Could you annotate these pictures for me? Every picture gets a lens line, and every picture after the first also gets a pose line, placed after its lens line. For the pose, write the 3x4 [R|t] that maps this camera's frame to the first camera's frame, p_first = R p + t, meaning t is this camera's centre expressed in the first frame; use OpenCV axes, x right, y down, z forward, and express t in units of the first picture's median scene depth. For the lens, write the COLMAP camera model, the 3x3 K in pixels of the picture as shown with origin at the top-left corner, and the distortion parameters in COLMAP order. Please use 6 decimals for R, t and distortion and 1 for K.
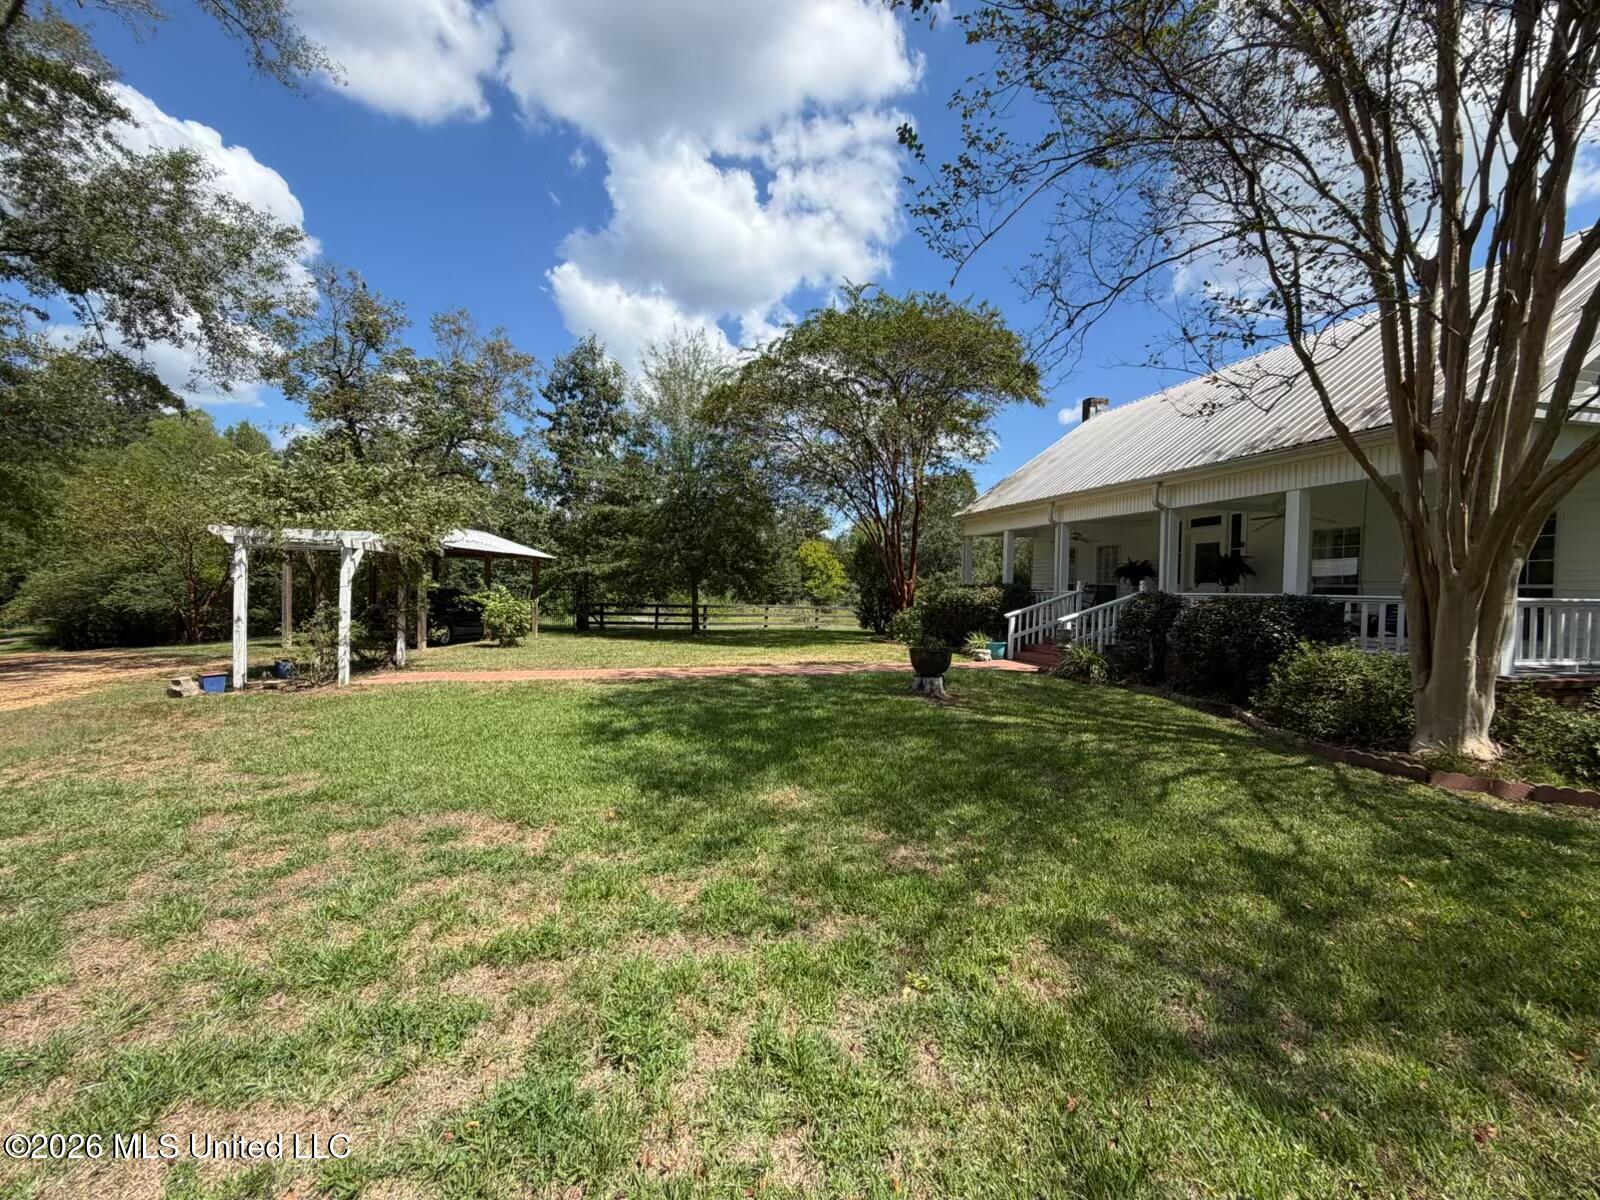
lens RADIAL K [[637.7, 0, 798.3], [0, 637.7, 601.7], [0, 0, 1]] dist [-0.001086, 0.000633]
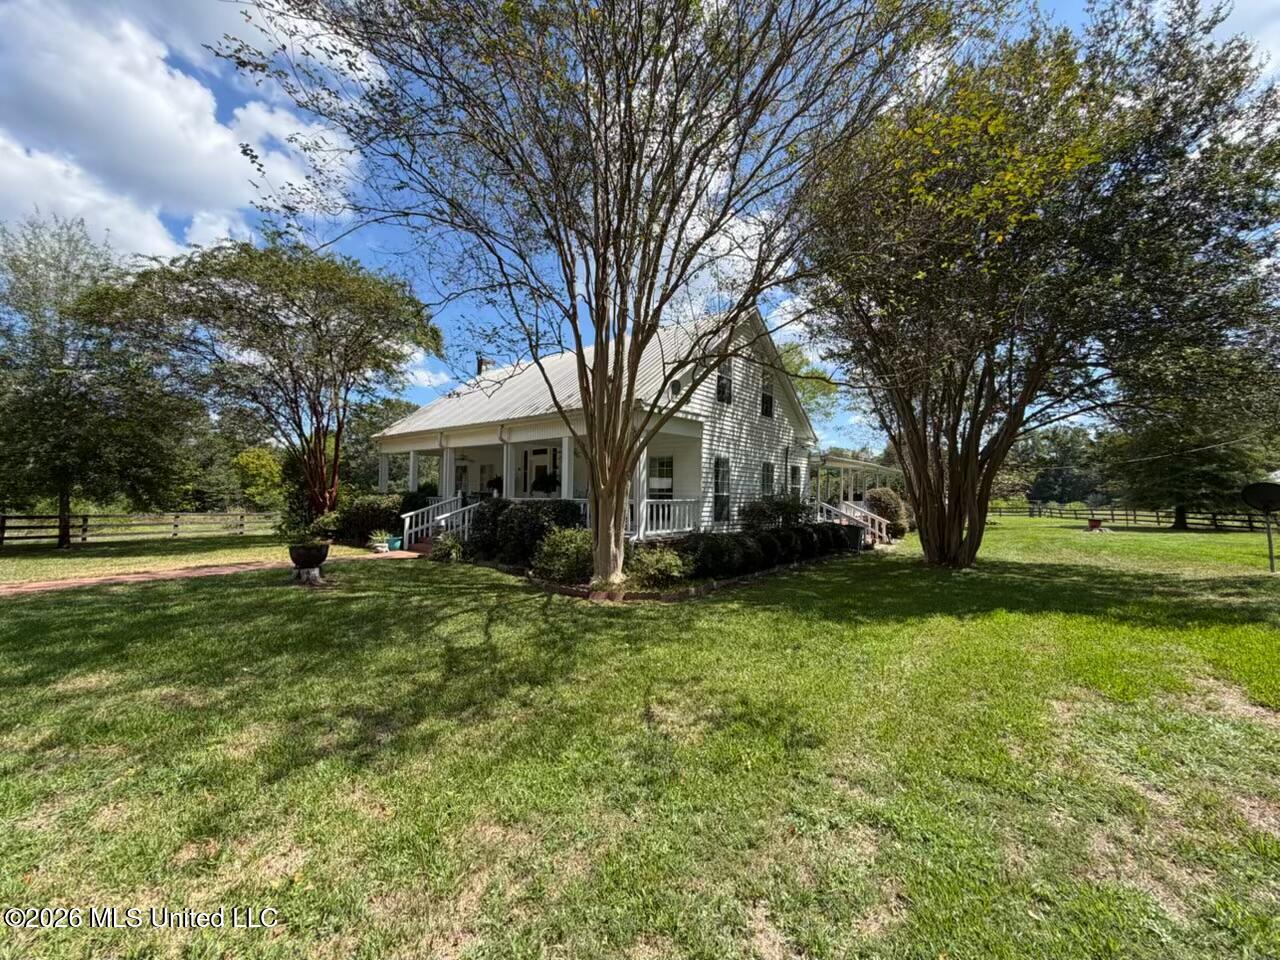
lens RADIAL K [[510.2, 0, 641.1], [0, 510.2, 482.0], [0, 0, 1]] dist [-0.001086, 0.000633]
pose [[0.791991, 0.008955, 0.610467, 0.074060], [0.017538, 0.999146, -0.037409, -0.001291], [-0.610280, 0.040334, 0.791158, -0.127484]]
